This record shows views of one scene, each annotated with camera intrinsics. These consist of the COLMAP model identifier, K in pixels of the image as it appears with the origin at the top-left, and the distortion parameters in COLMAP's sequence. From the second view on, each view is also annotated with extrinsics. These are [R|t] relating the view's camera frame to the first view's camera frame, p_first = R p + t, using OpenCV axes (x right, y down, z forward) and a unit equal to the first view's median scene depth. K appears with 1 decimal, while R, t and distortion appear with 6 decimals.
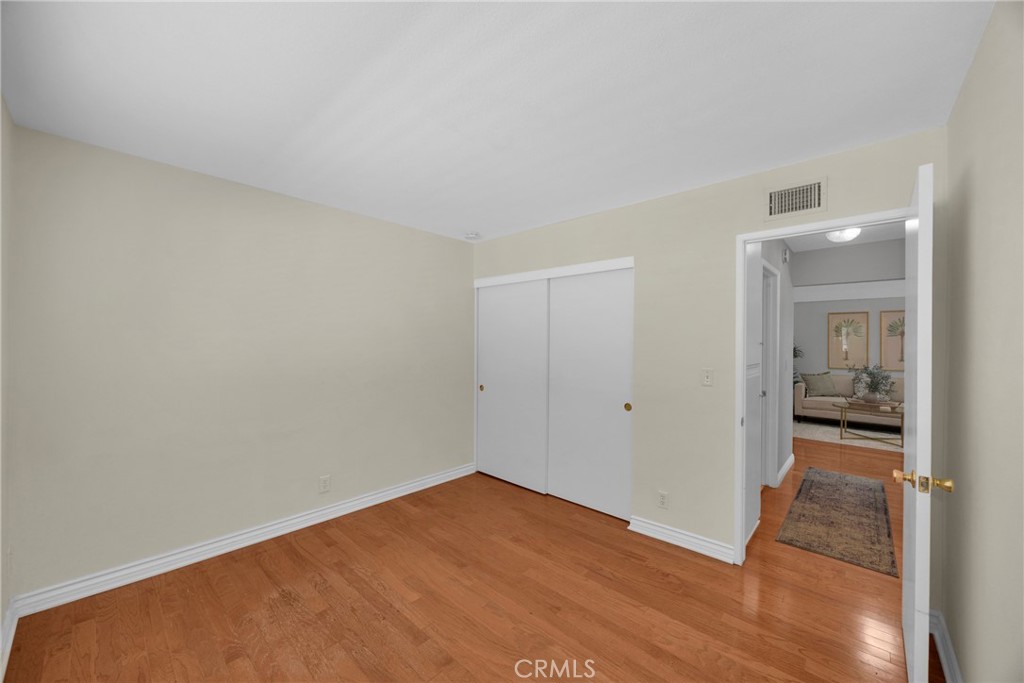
lens RADIAL K [[388.2, 0, 512.0], [0, 388.2, 341.5], [0, 0, 1]] dist [0.000022, 0.000082]
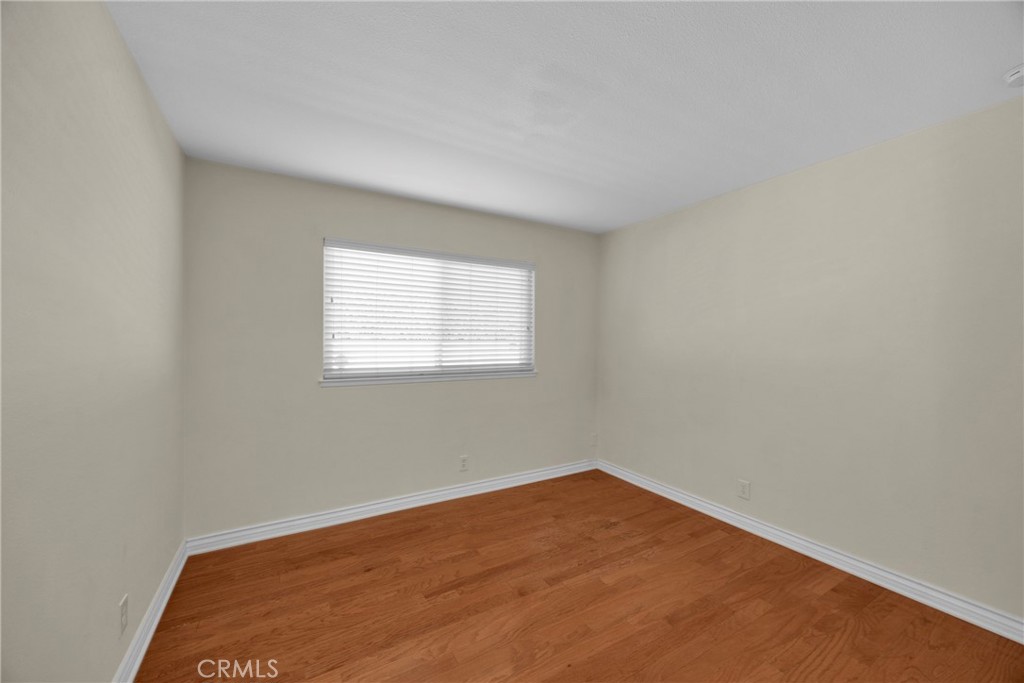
lens RADIAL K [[388.2, 0, 512.0], [0, 388.2, 341.5], [0, 0, 1]] dist [0.000022, 0.000082]
pose [[-0.294108, -0.007166, -0.955745, 0.725199], [-0.001045, 0.999974, -0.007176, 0.026775], [0.955771, -0.001112, -0.294108, 0.946070]]
